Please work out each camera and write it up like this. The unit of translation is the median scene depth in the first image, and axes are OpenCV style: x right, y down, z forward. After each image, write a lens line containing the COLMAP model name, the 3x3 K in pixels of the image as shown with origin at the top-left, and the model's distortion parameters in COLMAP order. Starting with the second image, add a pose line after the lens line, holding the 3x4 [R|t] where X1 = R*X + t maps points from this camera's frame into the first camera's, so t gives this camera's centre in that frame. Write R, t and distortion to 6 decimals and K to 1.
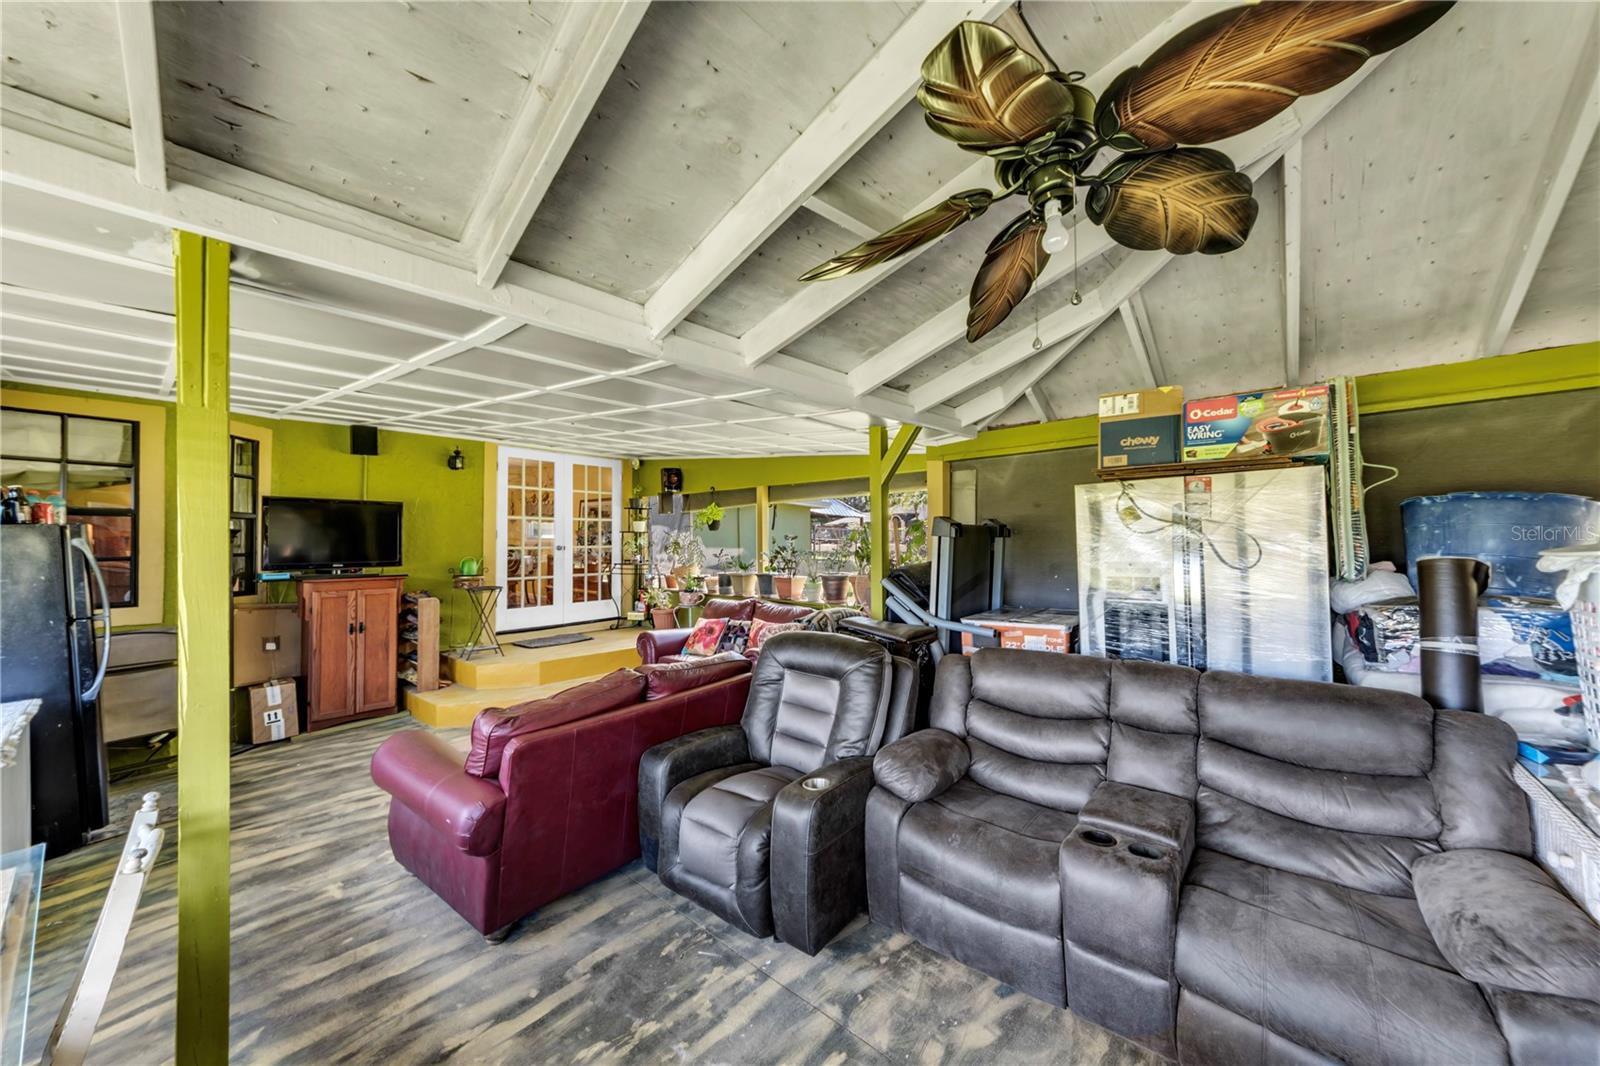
lens RADIAL K [[596.3, 0, 795.8], [0, 596.3, 531.2], [0, 0, 1]] dist [0.000867, 0.000910]
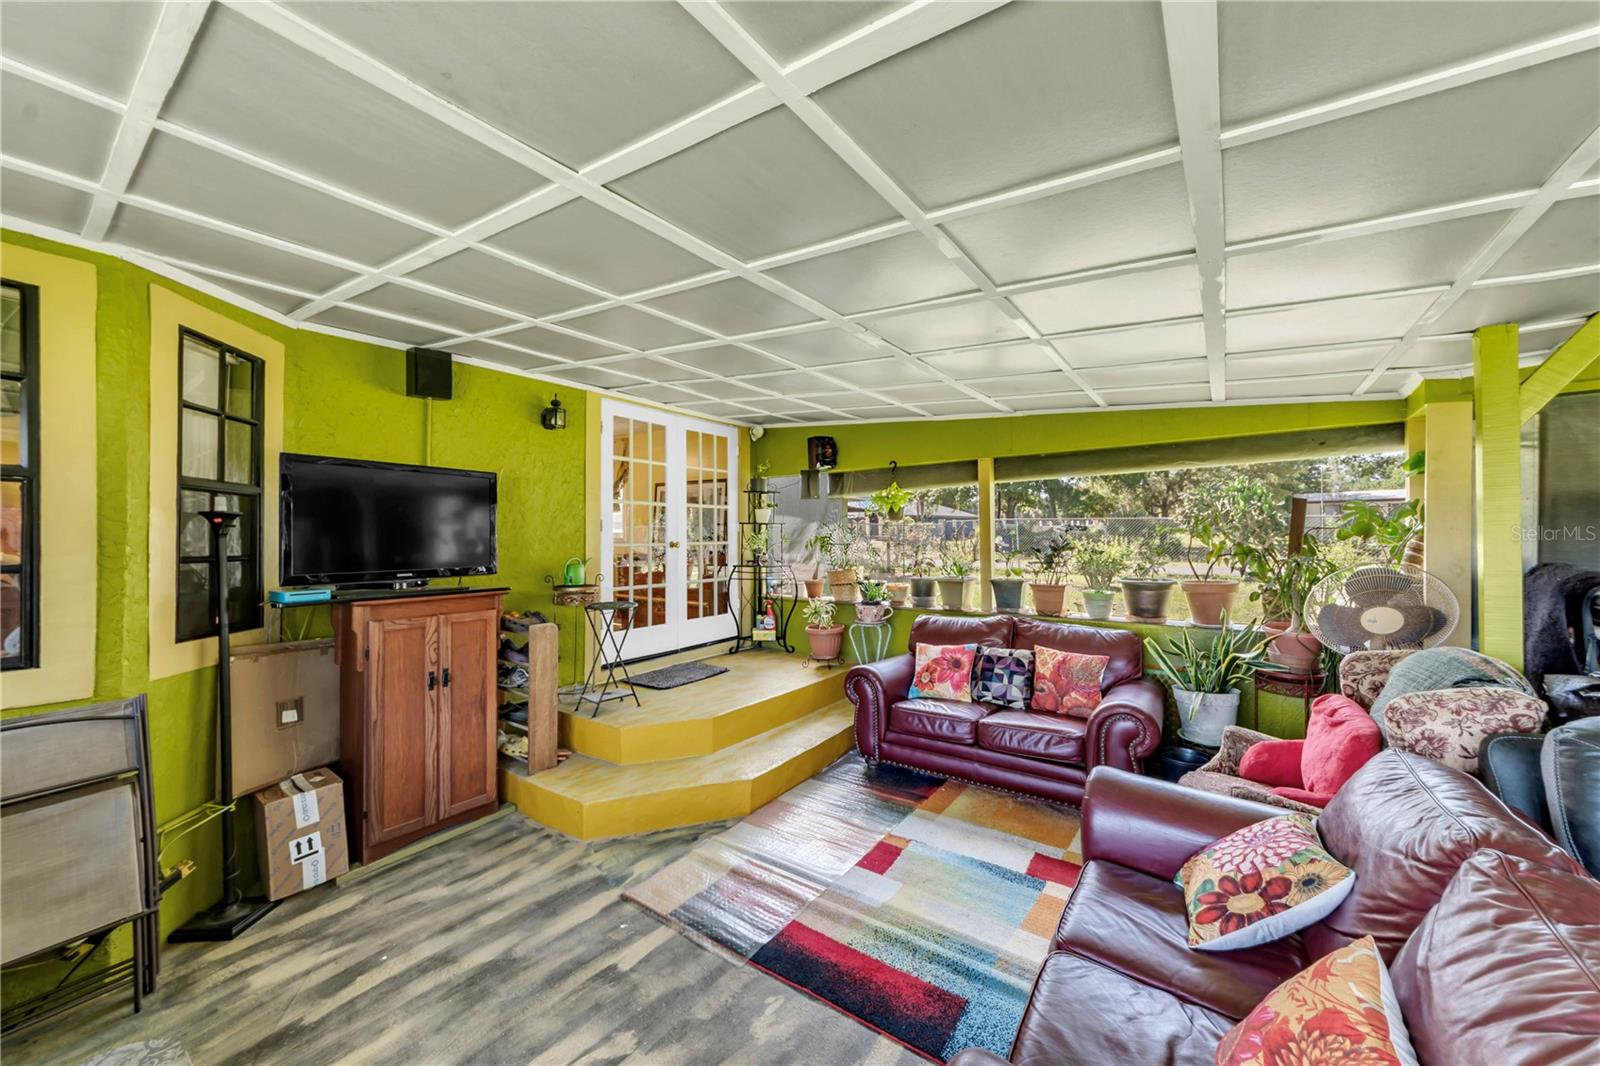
lens RADIAL K [[596.3, 0, 807.6], [0, 596.3, 532.5], [0, 0, 1]] dist [0.000867, 0.000910]
pose [[0.995502, -0.003483, 0.094681, -0.392797], [0.002848, 0.999973, 0.006841, 0.011184], [-0.094702, -0.006540, 0.995484, 0.342106]]
